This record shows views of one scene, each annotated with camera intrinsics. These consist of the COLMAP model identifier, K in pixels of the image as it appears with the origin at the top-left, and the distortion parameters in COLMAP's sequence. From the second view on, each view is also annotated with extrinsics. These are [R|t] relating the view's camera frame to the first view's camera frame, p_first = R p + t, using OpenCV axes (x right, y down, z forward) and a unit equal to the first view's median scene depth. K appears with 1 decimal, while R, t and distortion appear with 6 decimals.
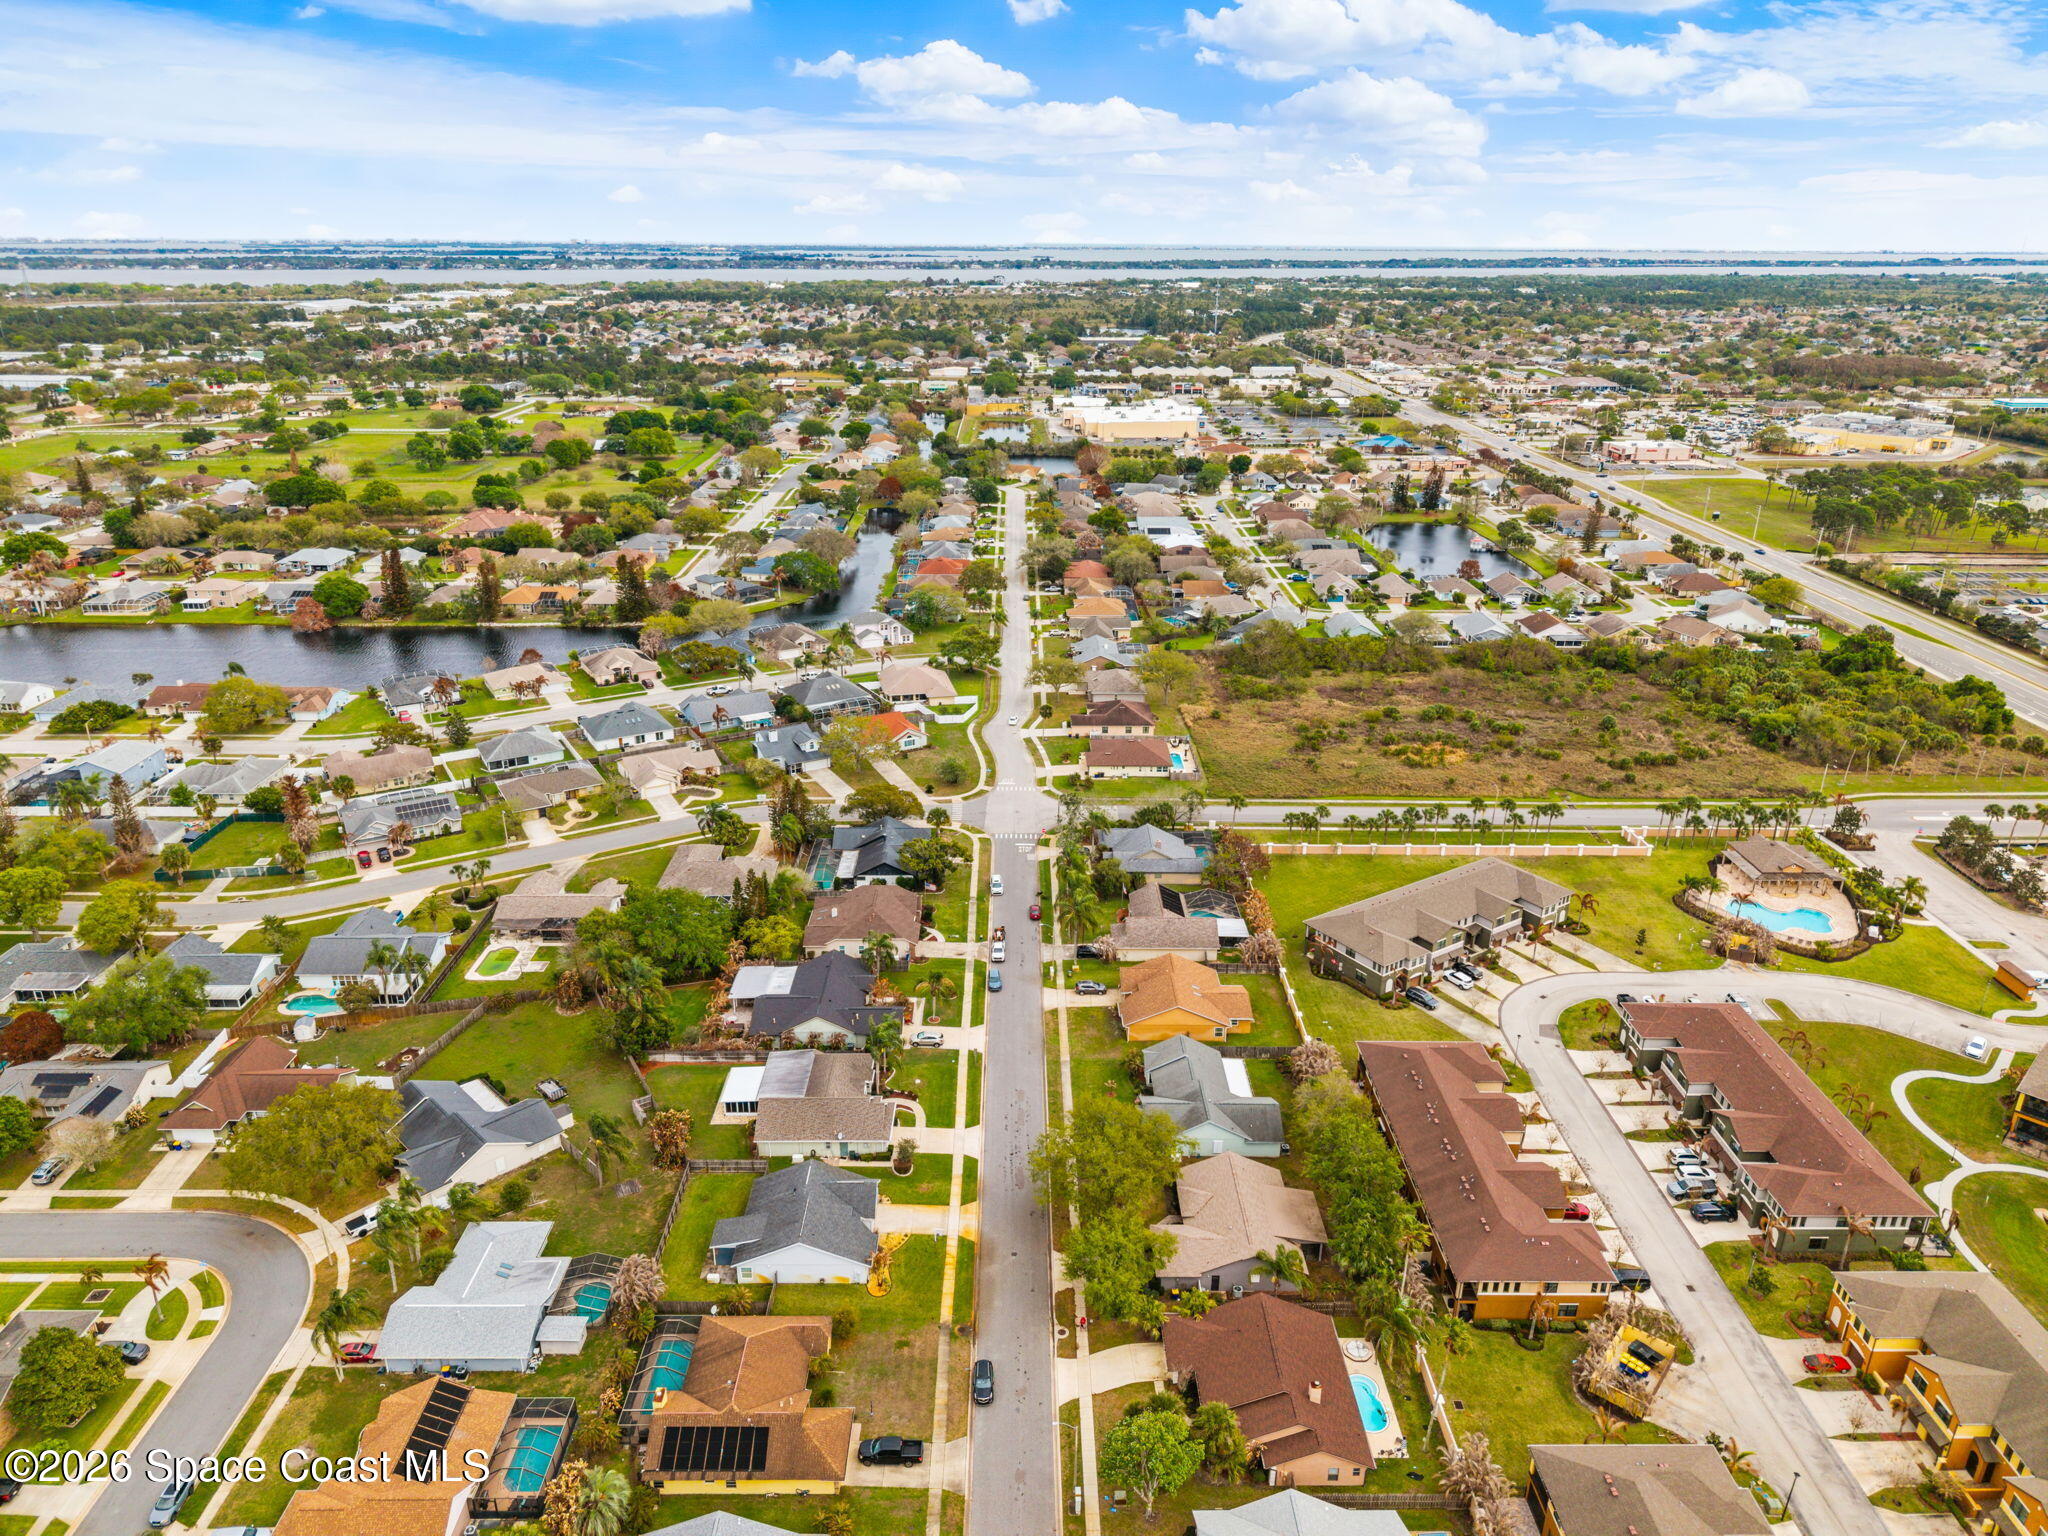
lens RADIAL K [[1374.7, 0, 1029.3], [0, 1374.7, 773.1], [0, 0, 1]] dist [0.012011, -0.006824]
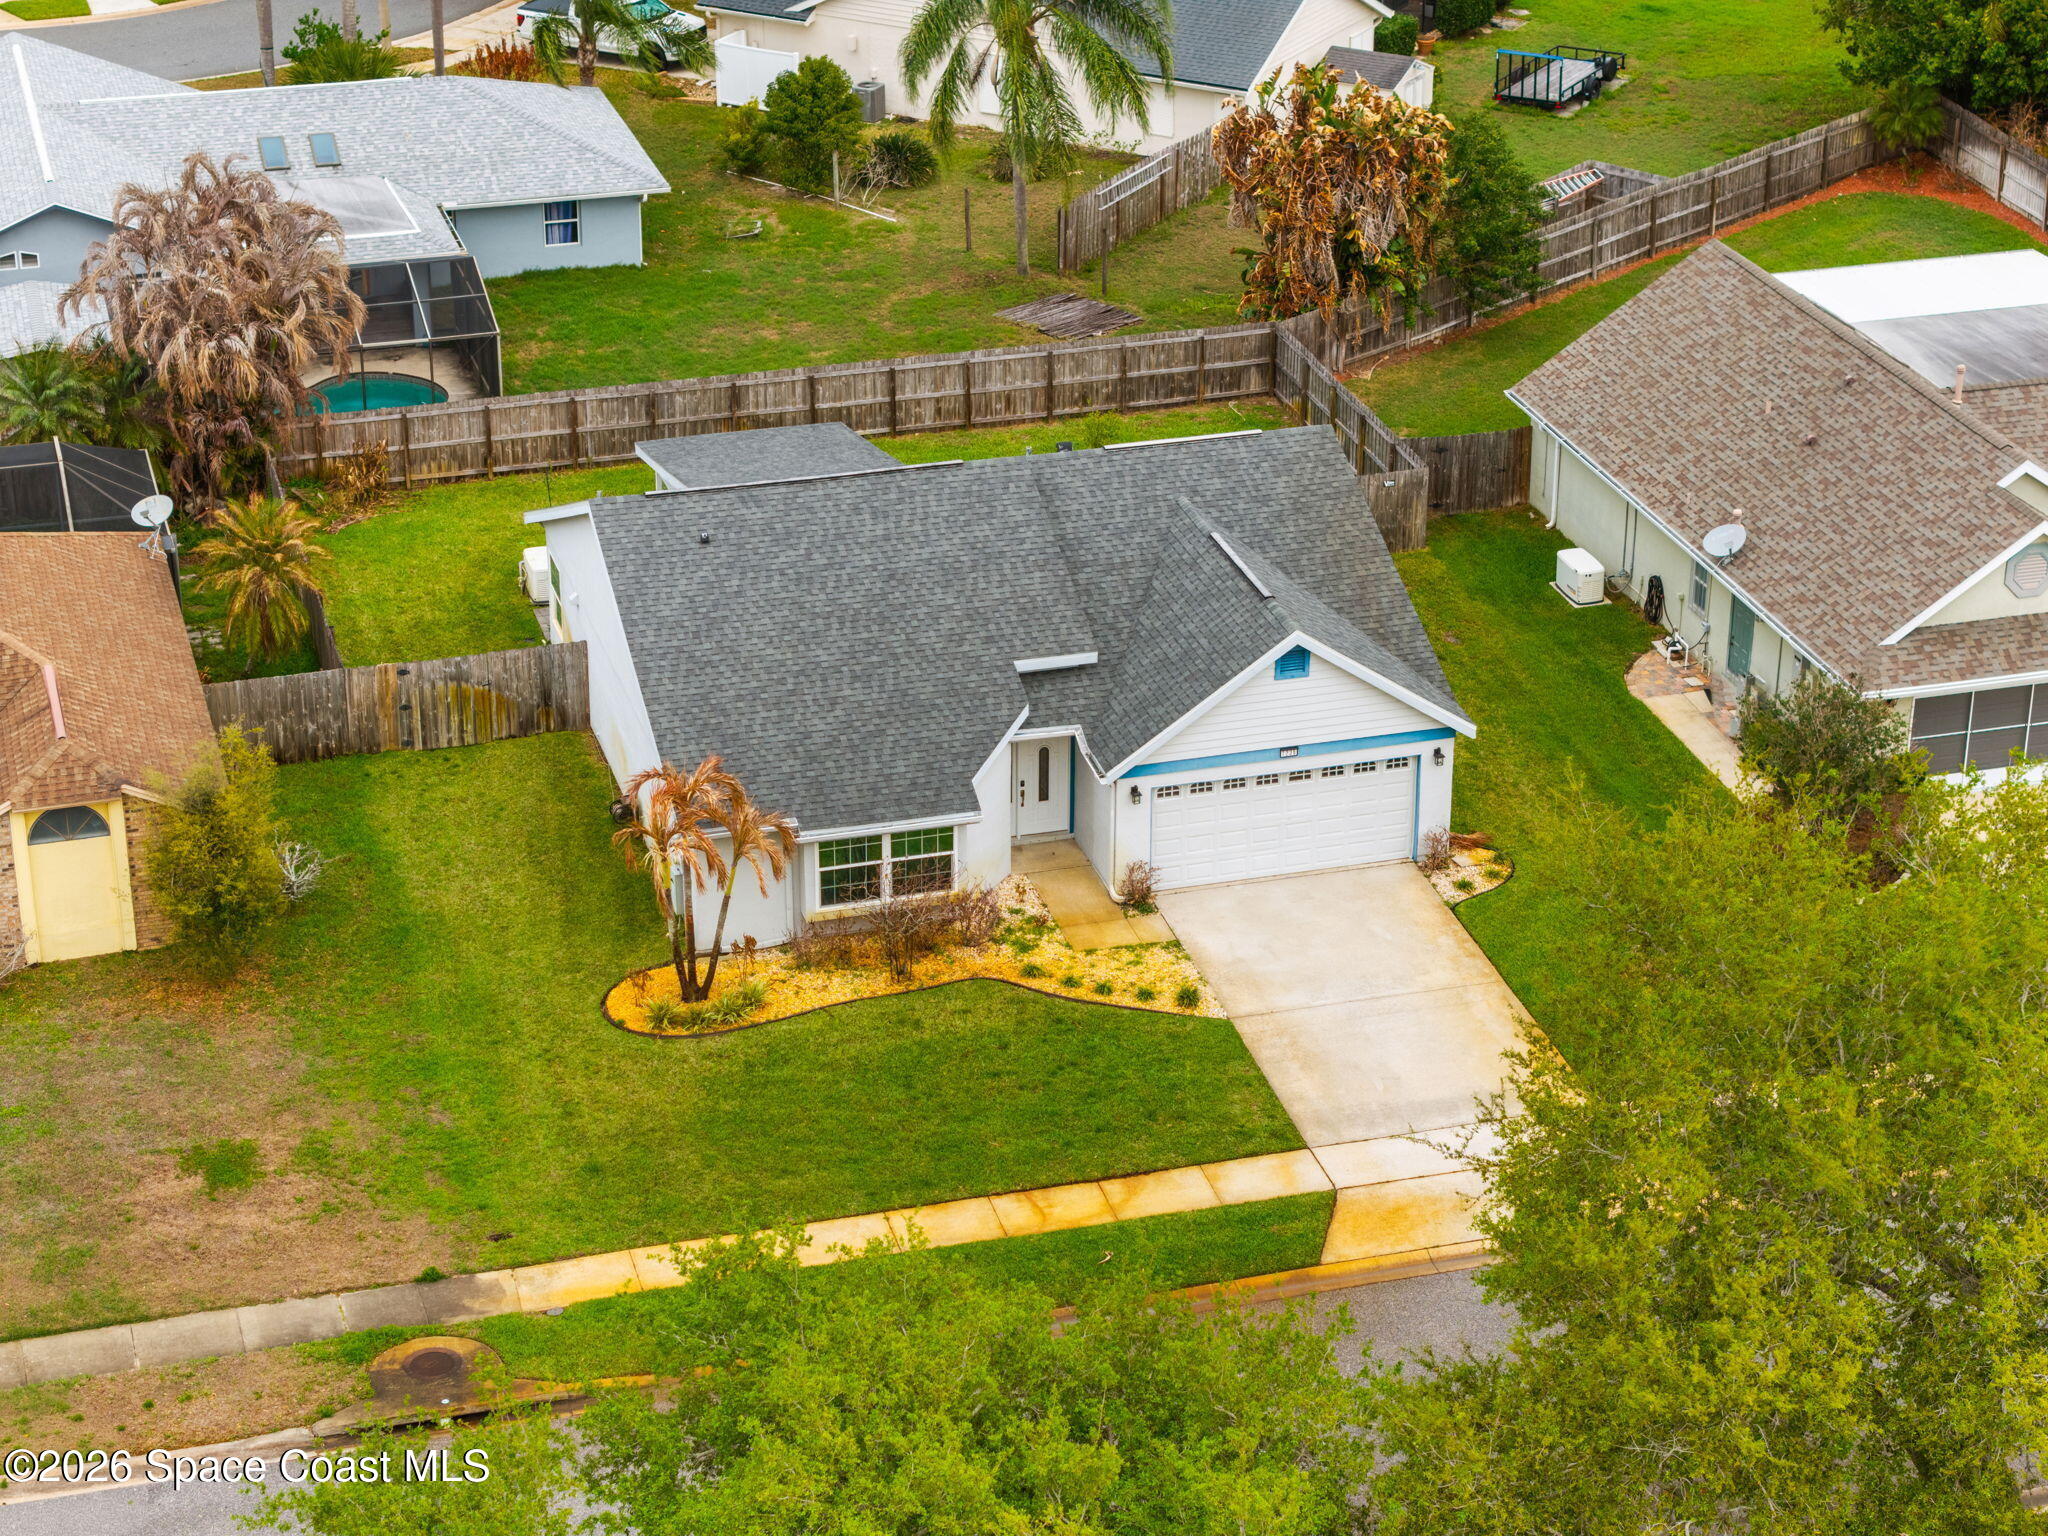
lens RADIAL K [[4094.8, 0, 1056.2], [0, 4094.8, 768.1], [0, 0, 1]] dist [0.005362, -0.346928]
pose [[0.281794, 0.399918, -0.872157, 0.284027], [-0.352048, 0.888691, 0.293753, 0.188813], [0.892555, 0.224263, 0.391218, 0.810629]]
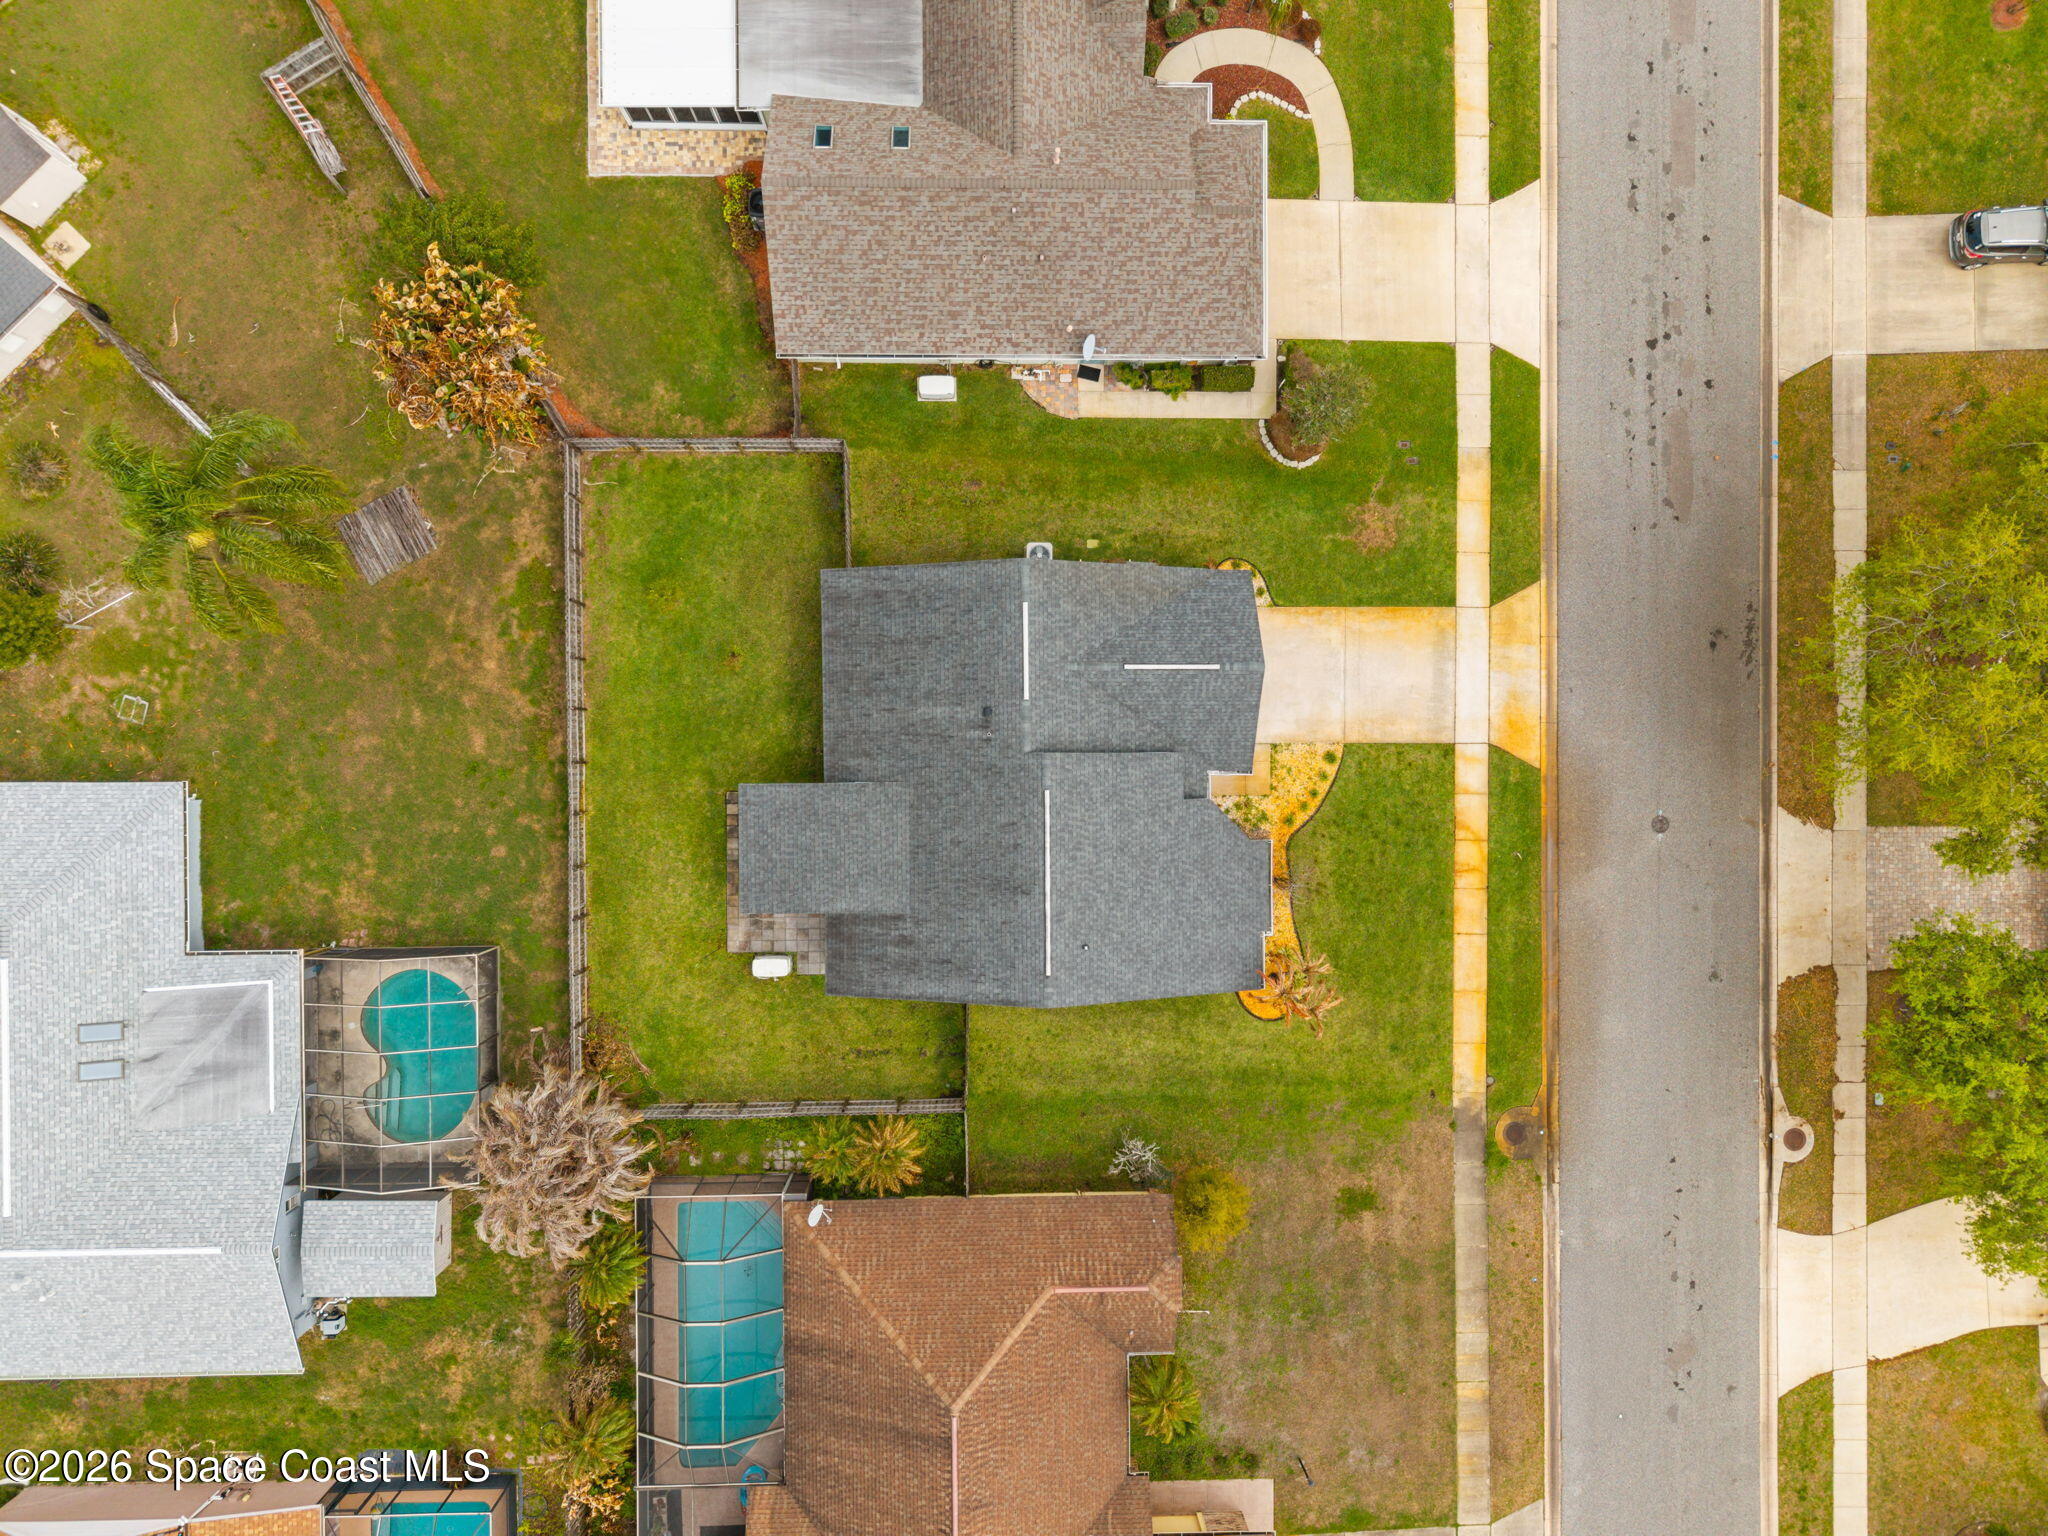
lens RADIAL K [[1374.7, 0, 1029.3], [0, 1374.7, 773.1], [0, 0, 1]] dist [0.012011, -0.006824]
pose [[0.999831, -0.000049, 0.018383, -0.166512], [-0.017174, 0.354261, 0.934989, 0.038497], [-0.006558, -0.935146, 0.354201, 0.886351]]
